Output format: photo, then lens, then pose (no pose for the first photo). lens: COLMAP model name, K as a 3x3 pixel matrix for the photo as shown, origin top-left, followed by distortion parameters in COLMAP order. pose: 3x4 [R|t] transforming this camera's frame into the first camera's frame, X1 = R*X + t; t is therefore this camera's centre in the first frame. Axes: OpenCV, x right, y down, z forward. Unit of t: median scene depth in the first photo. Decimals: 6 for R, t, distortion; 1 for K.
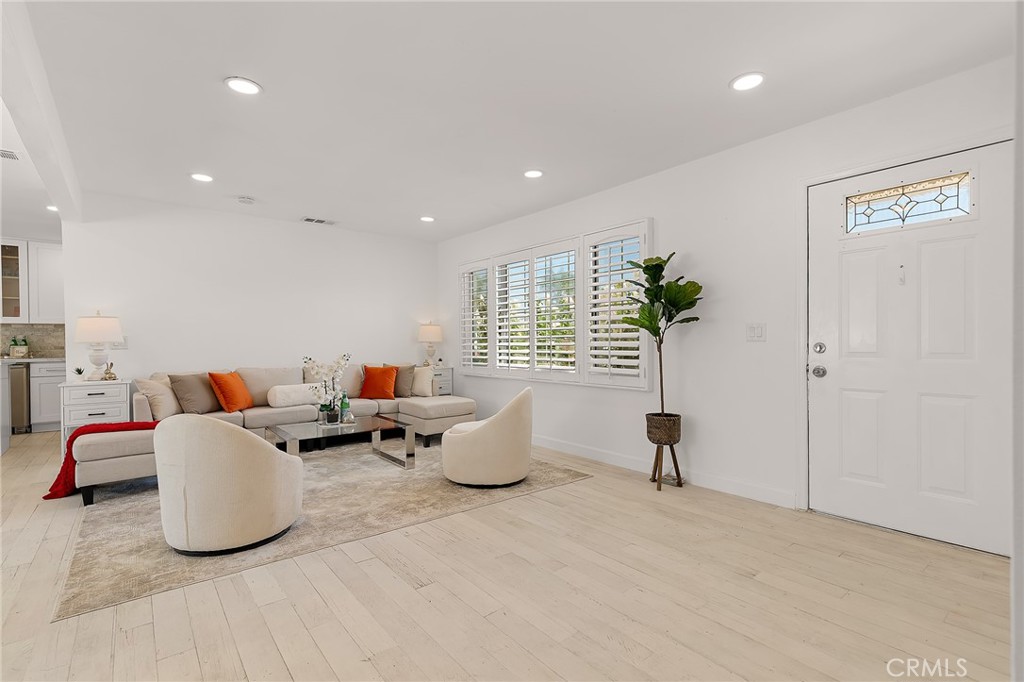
lens RADIAL K [[467.0, 0, 514.3], [0, 467.0, 346.0], [0, 0, 1]] dist [0.009700, 0.000375]
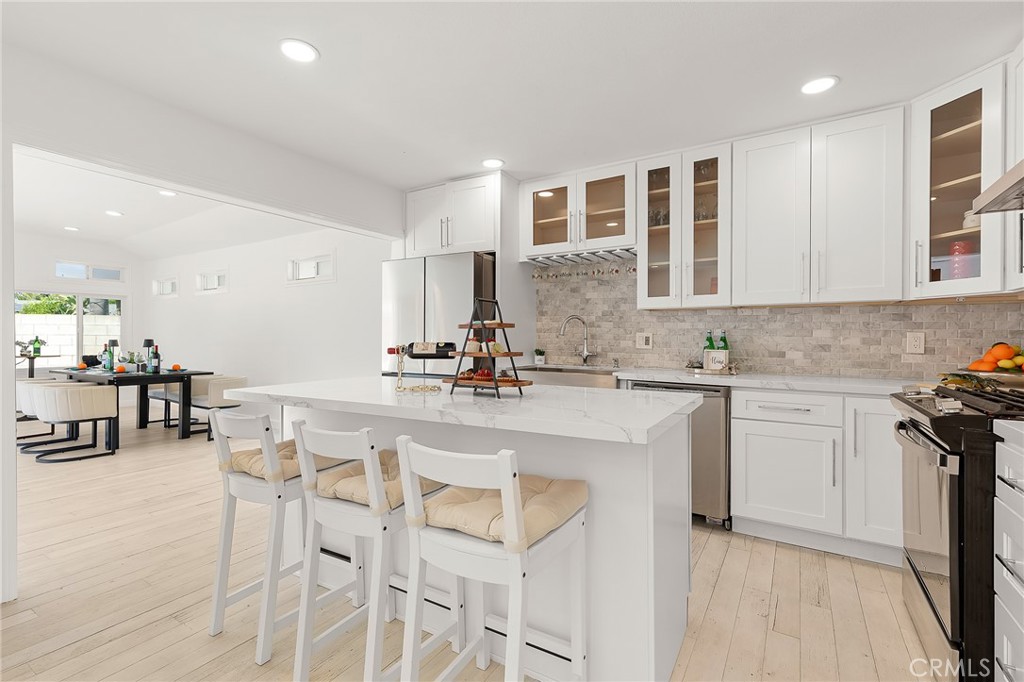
lens RADIAL K [[467.0, 0, 513.5], [0, 467.0, 342.7], [0, 0, 1]] dist [0.009700, 0.000375]
pose [[0.329856, 0.013054, -0.943941, -0.631933], [-0.011342, 0.999887, 0.009864, -0.010452], [0.943963, 0.007452, 0.329967, 0.615882]]
